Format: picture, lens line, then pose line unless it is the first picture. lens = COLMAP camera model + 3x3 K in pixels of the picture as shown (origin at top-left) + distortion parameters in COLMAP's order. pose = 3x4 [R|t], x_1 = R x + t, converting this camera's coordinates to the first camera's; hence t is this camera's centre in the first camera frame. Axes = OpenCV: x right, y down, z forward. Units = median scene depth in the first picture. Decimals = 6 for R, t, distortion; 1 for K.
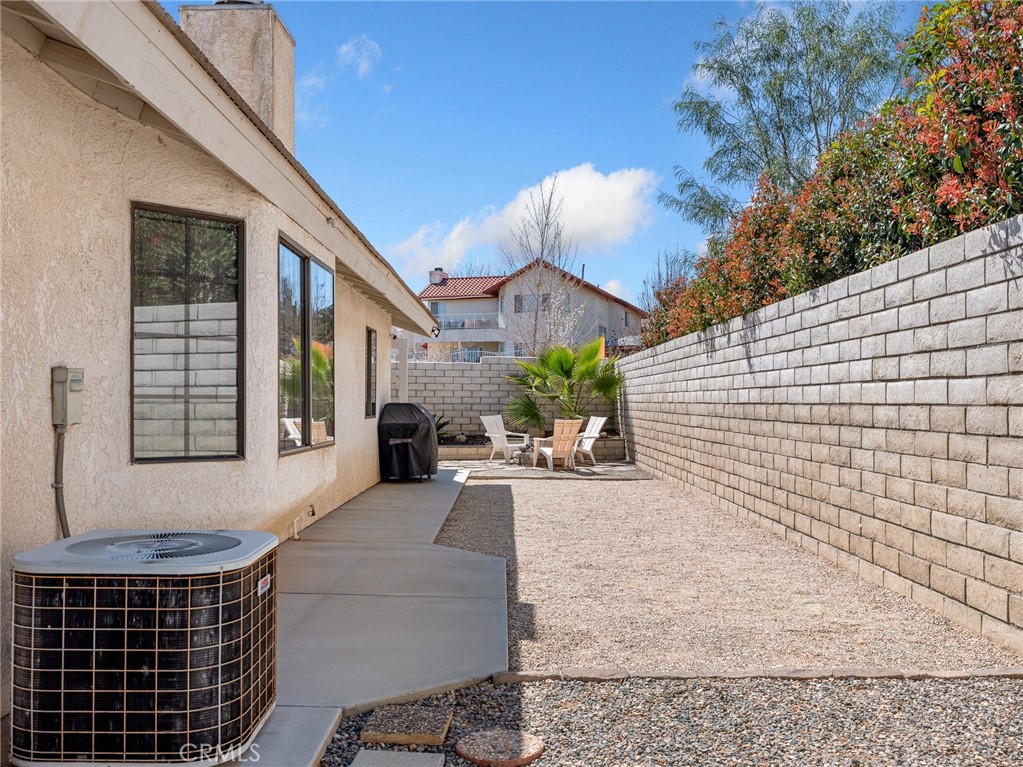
lens RADIAL K [[829.2, 0, 507.0], [0, 829.2, 380.5], [0, 0, 1]] dist [-0.007975, -0.004633]
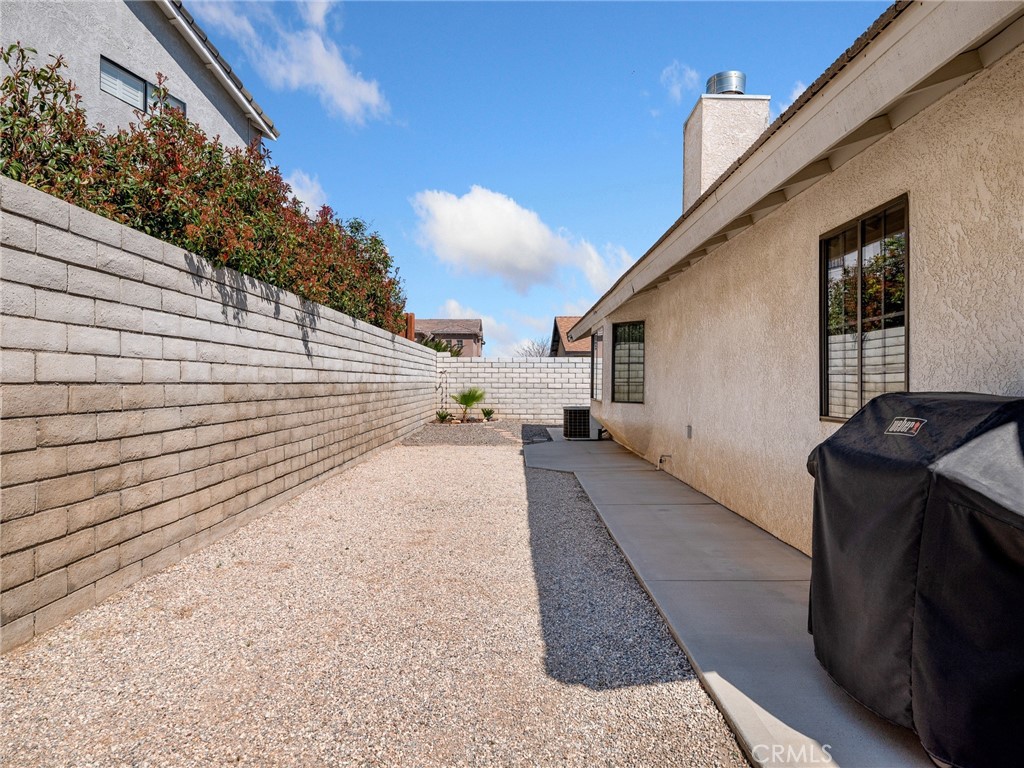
lens RADIAL K [[587.1, 0, 513.0], [0, 587.1, 381.4], [0, 0, 1]] dist [0.006457, -0.000833]
pose [[-0.999981, -0.006089, -0.000394, 0.021226], [-0.006076, 0.999583, -0.028246, 0.048924], [0.000565, -0.028243, -0.999601, 1.884726]]
